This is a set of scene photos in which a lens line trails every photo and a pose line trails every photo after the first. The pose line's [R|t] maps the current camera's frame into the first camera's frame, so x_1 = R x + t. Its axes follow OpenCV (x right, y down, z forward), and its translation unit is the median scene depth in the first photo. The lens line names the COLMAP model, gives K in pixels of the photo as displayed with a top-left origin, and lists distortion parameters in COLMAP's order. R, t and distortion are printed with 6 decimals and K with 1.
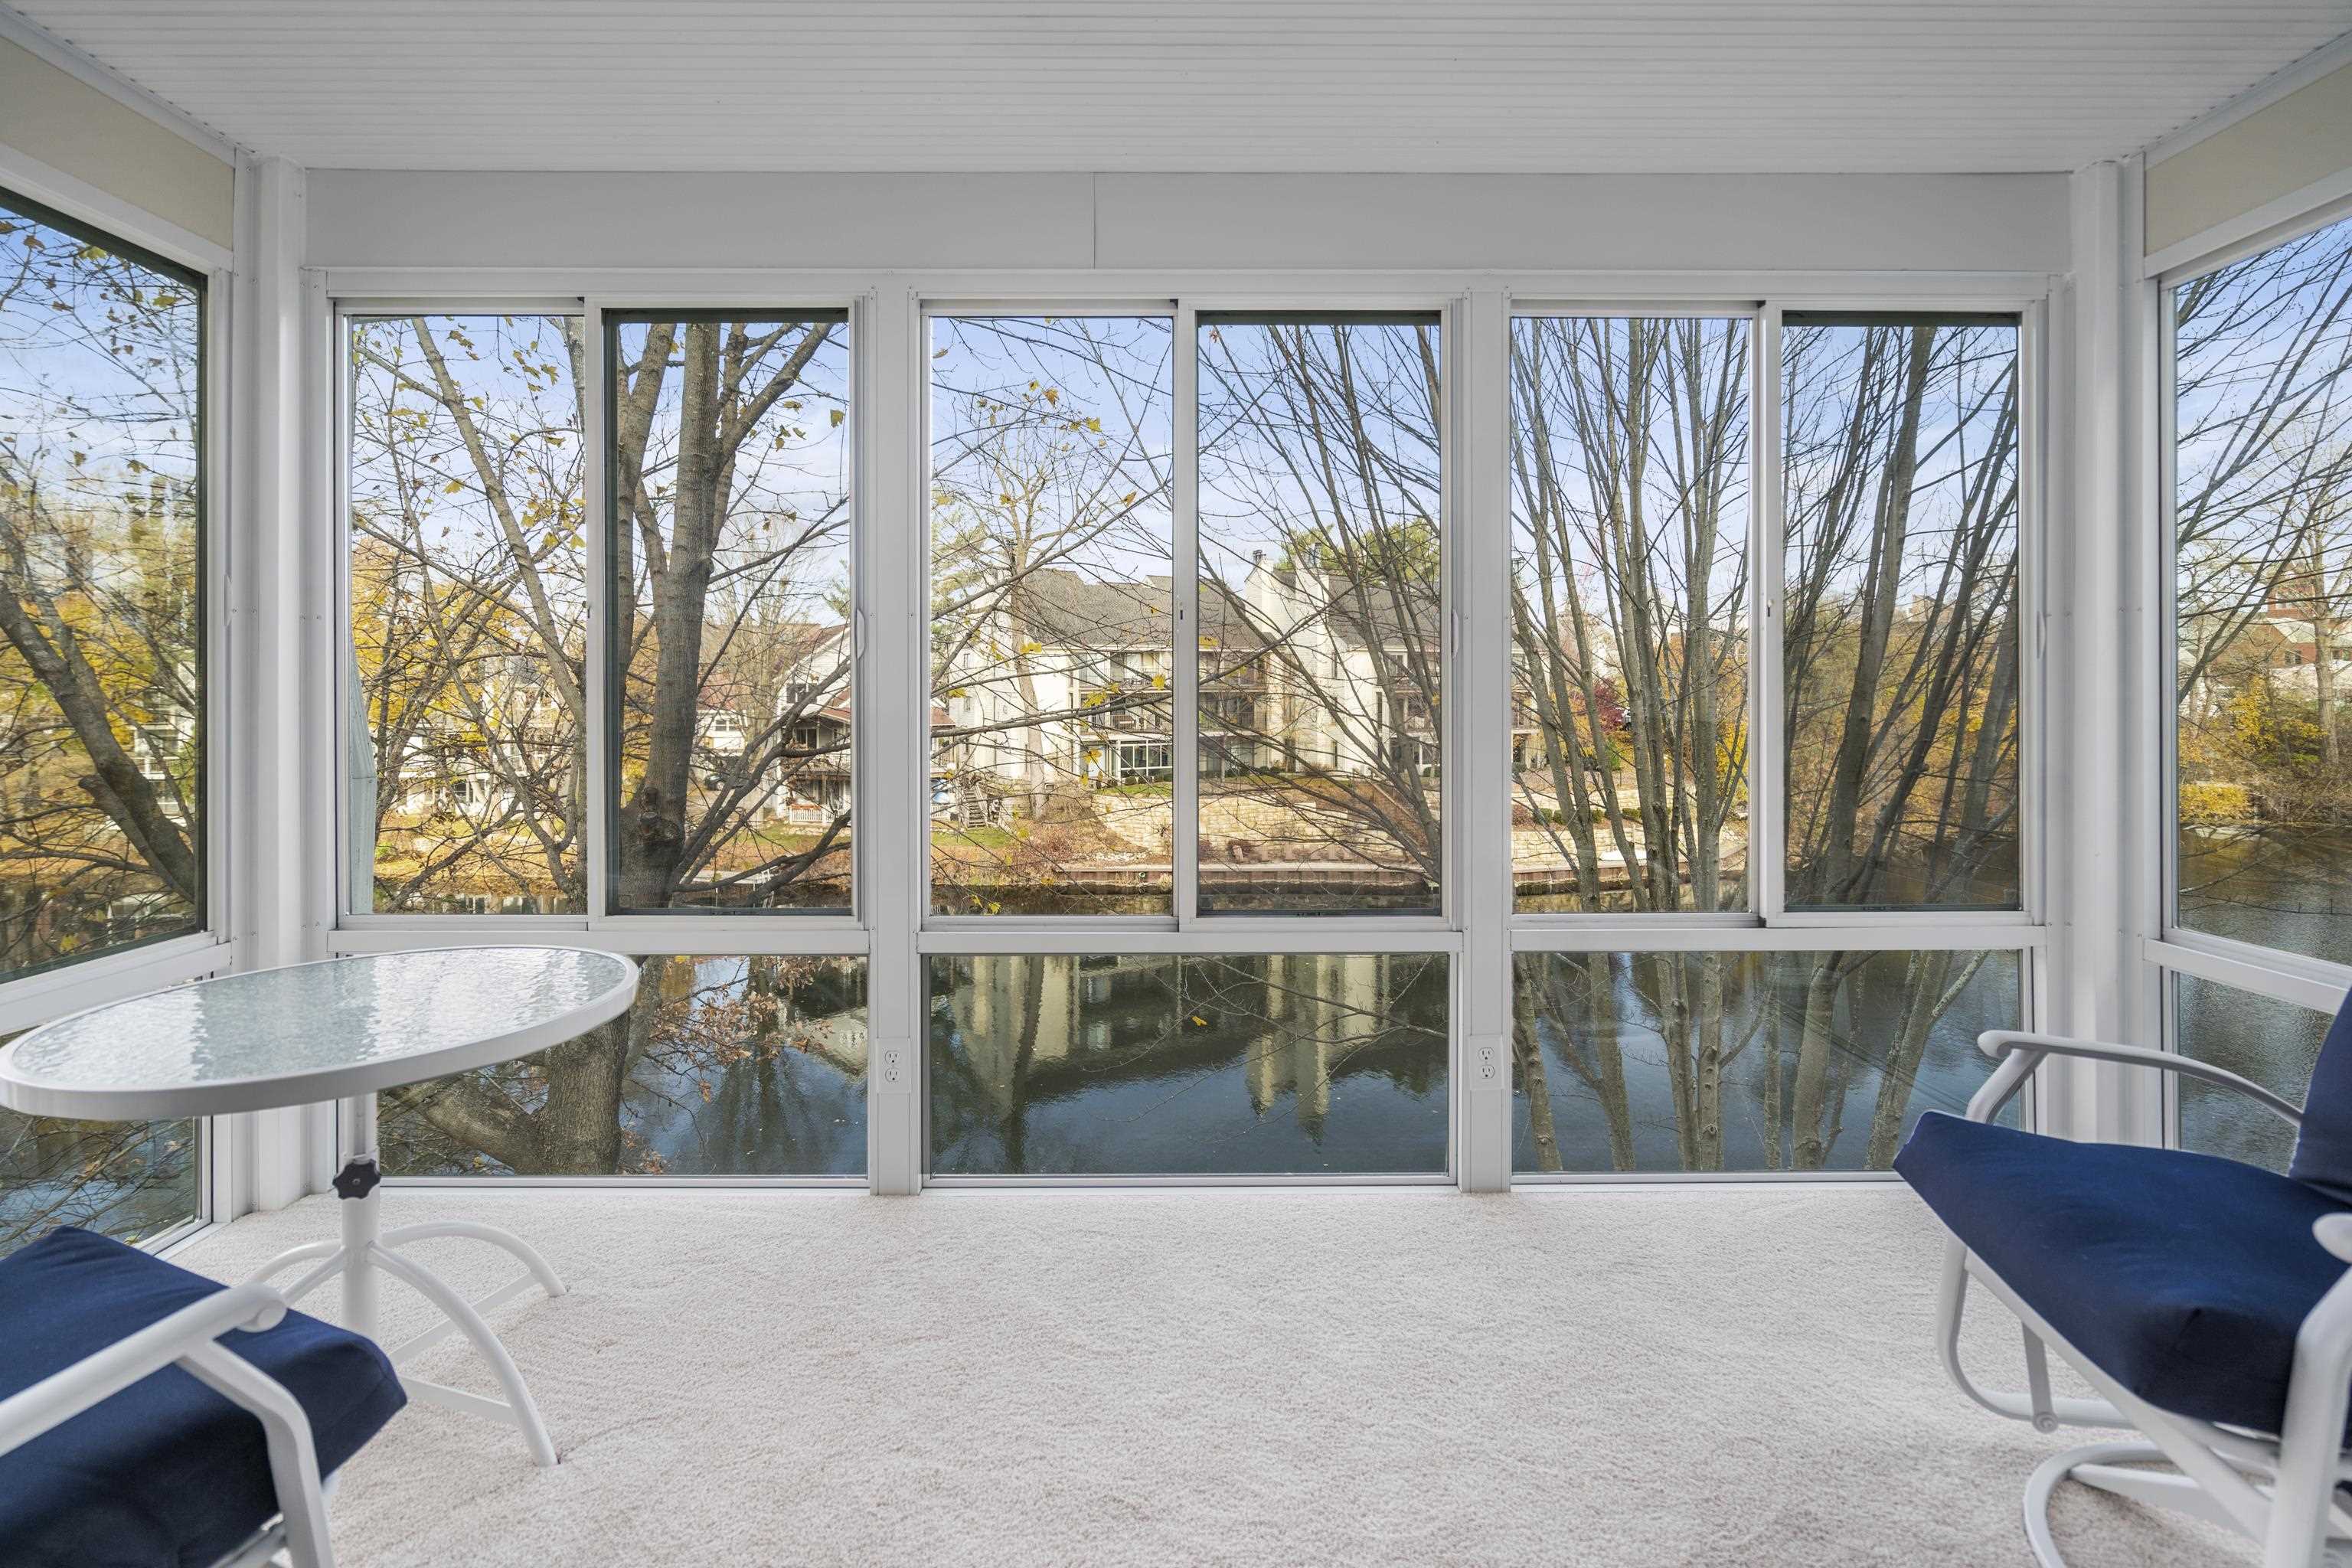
lens RADIAL K [[1086.2, 0, 1193.3], [0, 1086.2, 683.5], [0, 0, 1]] dist [-0.002125, 0.000710]
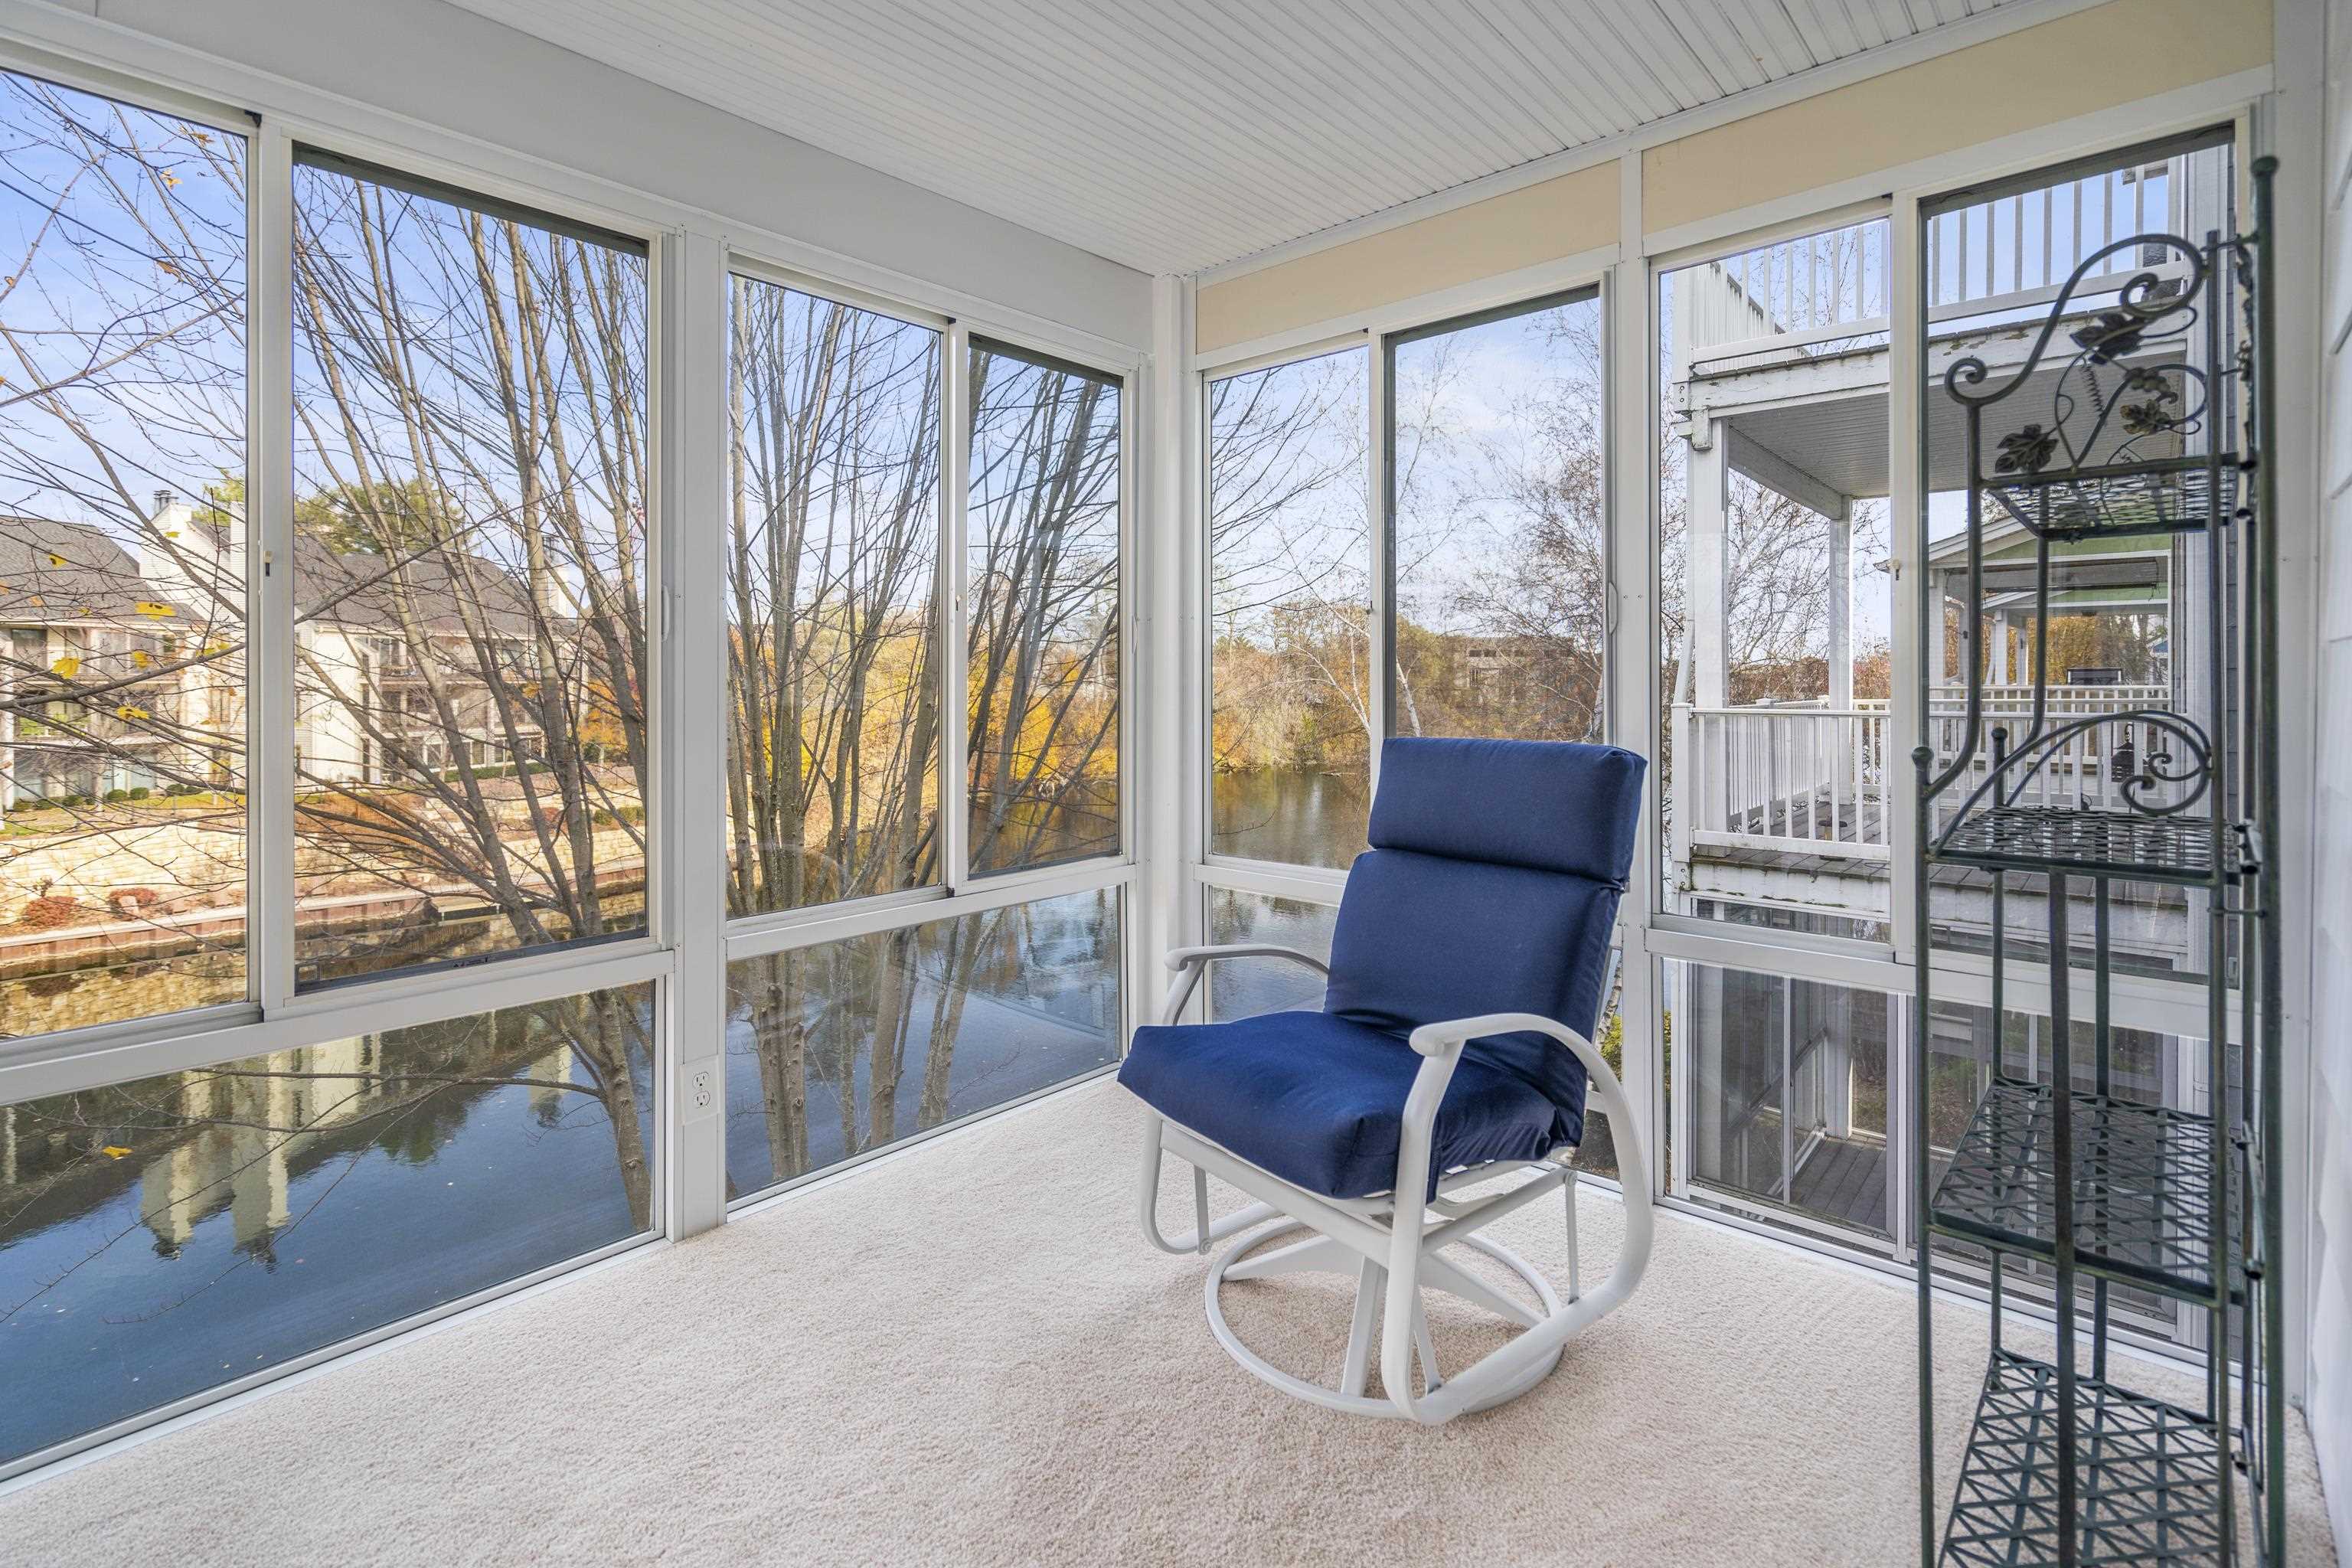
lens RADIAL K [[1086.2, 0, 1168.0], [0, 1086.2, 686.5], [0, 0, 1]] dist [-0.002125, 0.000710]
pose [[0.690971, -0.004343, 0.722869, -0.113939], [-0.003444, 0.999951, 0.009299, 0.003157], [-0.722874, -0.008915, 0.690922, 0.096853]]
